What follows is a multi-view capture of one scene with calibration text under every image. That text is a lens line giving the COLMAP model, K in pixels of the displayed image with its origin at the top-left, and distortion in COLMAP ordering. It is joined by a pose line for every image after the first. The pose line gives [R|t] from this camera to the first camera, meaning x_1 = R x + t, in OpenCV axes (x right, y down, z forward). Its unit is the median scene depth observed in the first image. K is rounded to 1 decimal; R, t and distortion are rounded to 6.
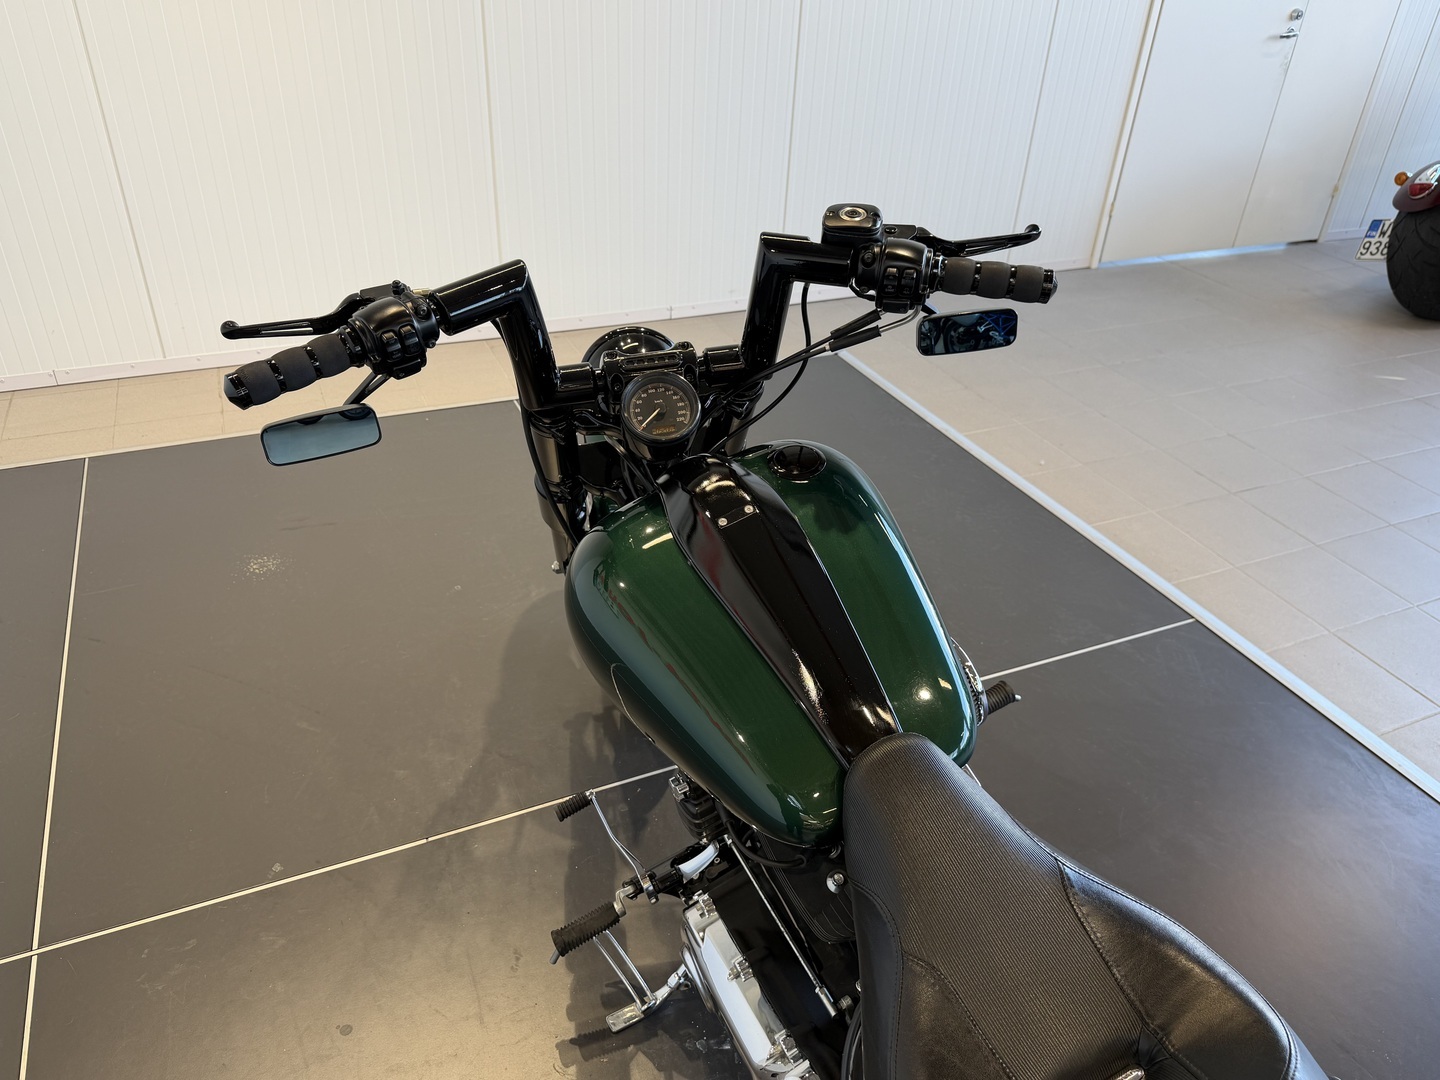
lens RADIAL K [[1051.0, 0, 705.6], [0, 1051.0, 542.3], [0, 0, 1]] dist [0.021262, -0.047416]
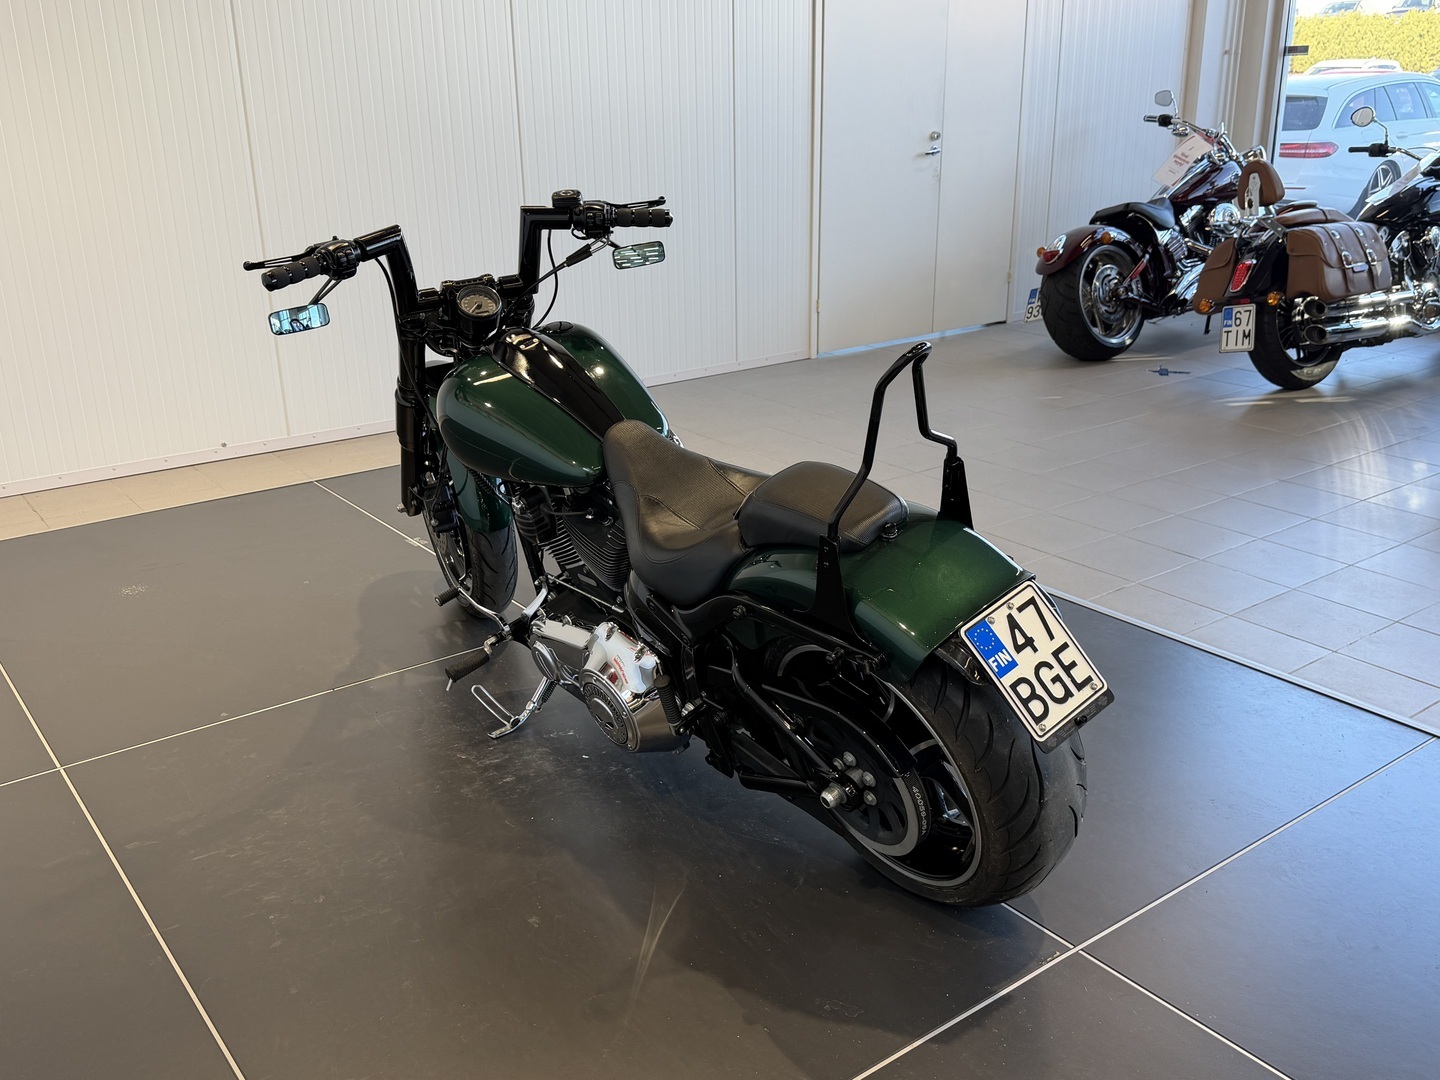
lens RADIAL K [[1329.1, 0, 721.9], [0, 1329.1, 528.6], [0, 0, 1]] dist [0.051950, 0.000000]
pose [[0.970153, -0.128612, 0.205578, -0.160182], [0.172475, 0.961893, -0.212166, 0.812495], [-0.170457, 0.241291, 0.955366, -1.188763]]
